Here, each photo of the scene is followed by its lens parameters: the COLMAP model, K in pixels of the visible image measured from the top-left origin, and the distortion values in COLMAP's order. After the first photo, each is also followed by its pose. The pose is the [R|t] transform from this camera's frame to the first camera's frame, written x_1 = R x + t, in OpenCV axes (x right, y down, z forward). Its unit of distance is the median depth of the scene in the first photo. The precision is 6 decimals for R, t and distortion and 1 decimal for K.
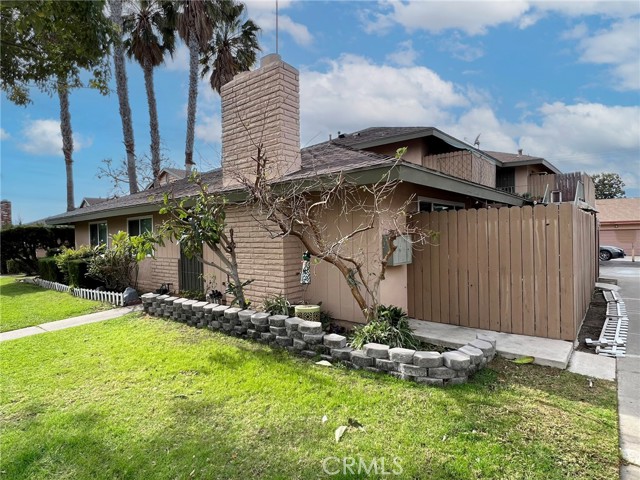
lens RADIAL K [[373.5, 0, 320.0], [0, 373.5, 240.0], [0, 0, 1]] dist [0.000281, -0.000042]
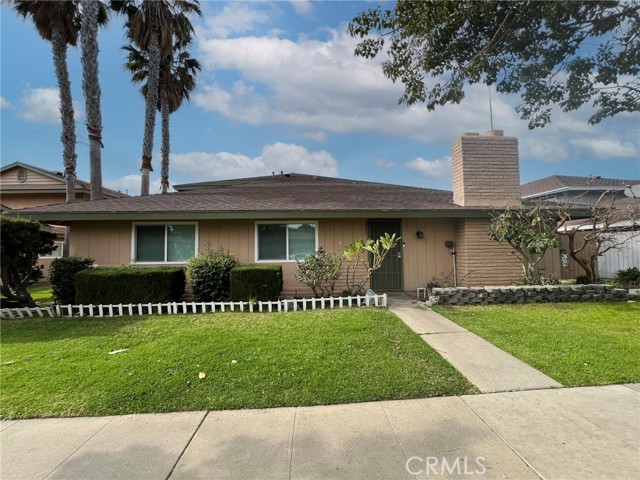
lens RADIAL K [[255.3, 0, 320.0], [0, 255.3, 240.0], [0, 0, 1]] dist [-0.002142, -0.000216]
pose [[0.728472, 0.033719, 0.684245, -0.562668], [0.006427, 0.998408, -0.056043, 0.016069], [-0.685046, 0.045224, 0.727095, 0.294650]]
